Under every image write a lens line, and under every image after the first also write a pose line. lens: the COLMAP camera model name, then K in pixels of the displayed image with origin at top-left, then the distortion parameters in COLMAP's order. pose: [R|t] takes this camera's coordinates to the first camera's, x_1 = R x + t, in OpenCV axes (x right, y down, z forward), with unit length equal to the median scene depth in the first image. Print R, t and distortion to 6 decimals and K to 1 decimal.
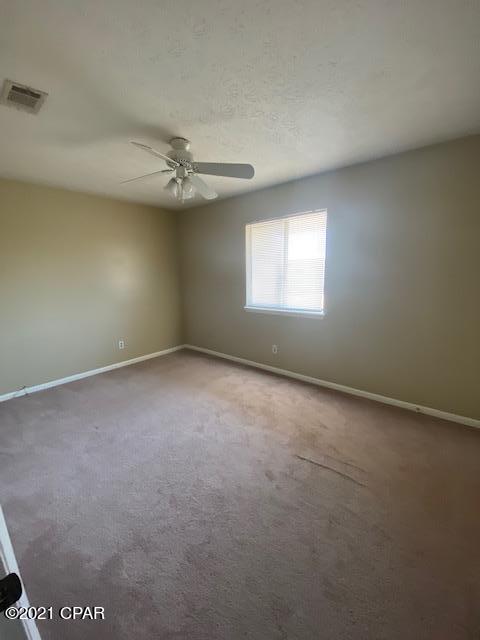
lens RADIAL K [[251.9, 0, 240.0], [0, 251.9, 320.0], [0, 0, 1]] dist [-0.000310, -0.000442]
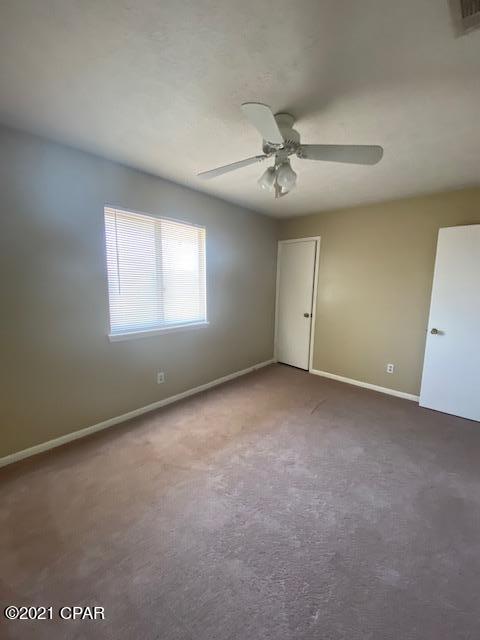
lens RADIAL K [[251.9, 0, 240.0], [0, 251.9, 320.0], [0, 0, 1]] dist [-0.000310, -0.000442]
pose [[-0.008653, -0.116712, 0.993128, -0.692799], [0.150720, 0.981667, 0.116678, -0.129944], [-0.988539, 0.150693, 0.009097, 0.780291]]
